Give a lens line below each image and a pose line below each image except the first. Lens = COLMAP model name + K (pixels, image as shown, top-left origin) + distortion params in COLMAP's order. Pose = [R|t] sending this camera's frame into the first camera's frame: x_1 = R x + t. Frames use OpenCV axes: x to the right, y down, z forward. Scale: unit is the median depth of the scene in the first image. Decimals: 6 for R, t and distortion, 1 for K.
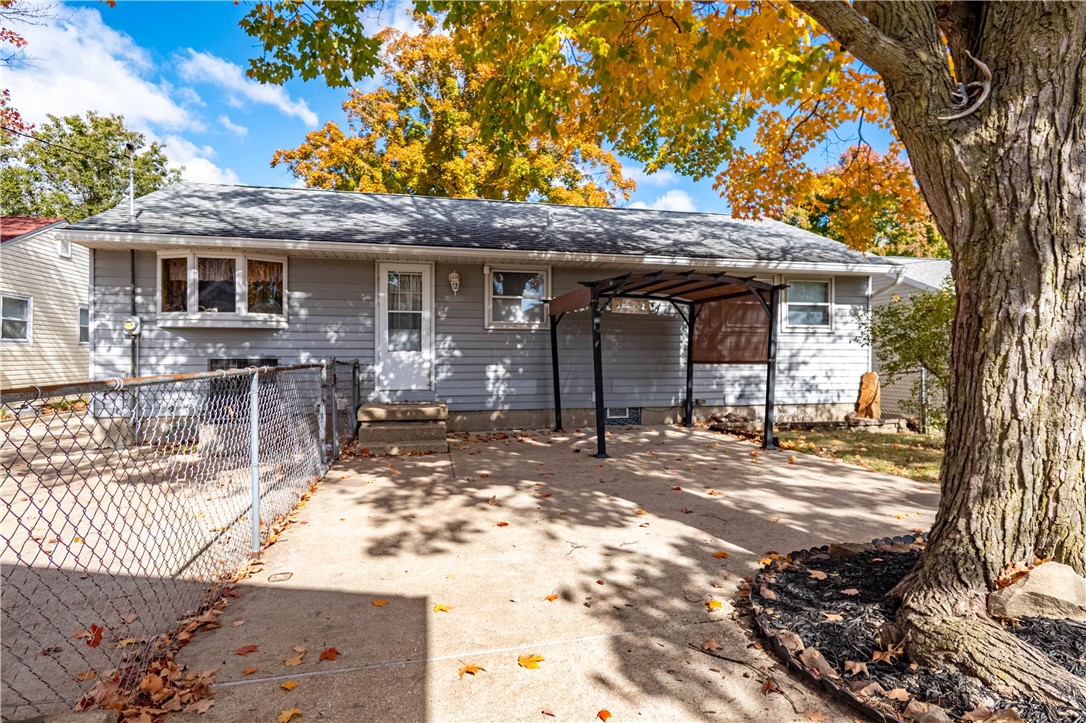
lens RADIAL K [[594.3, 0, 543.0], [0, 594.3, 361.5], [0, 0, 1]] dist [0.002158, 0.000285]
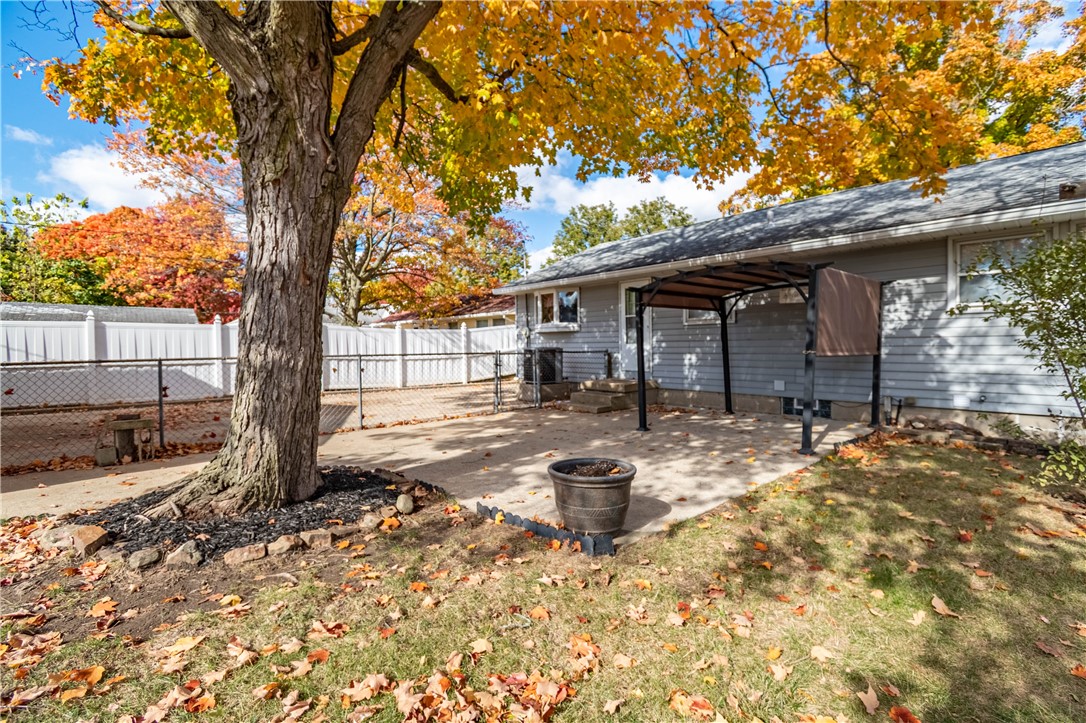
lens RADIAL K [[484.9, 0, 569.5], [0, 484.9, 356.5], [0, 0, 1]] dist [-0.020950, -0.000188]
pose [[0.499591, 0.014814, -0.866135, 0.687473], [0.001255, 0.999840, 0.017825, -0.007324], [0.866260, -0.009992, 0.499493, 0.289136]]
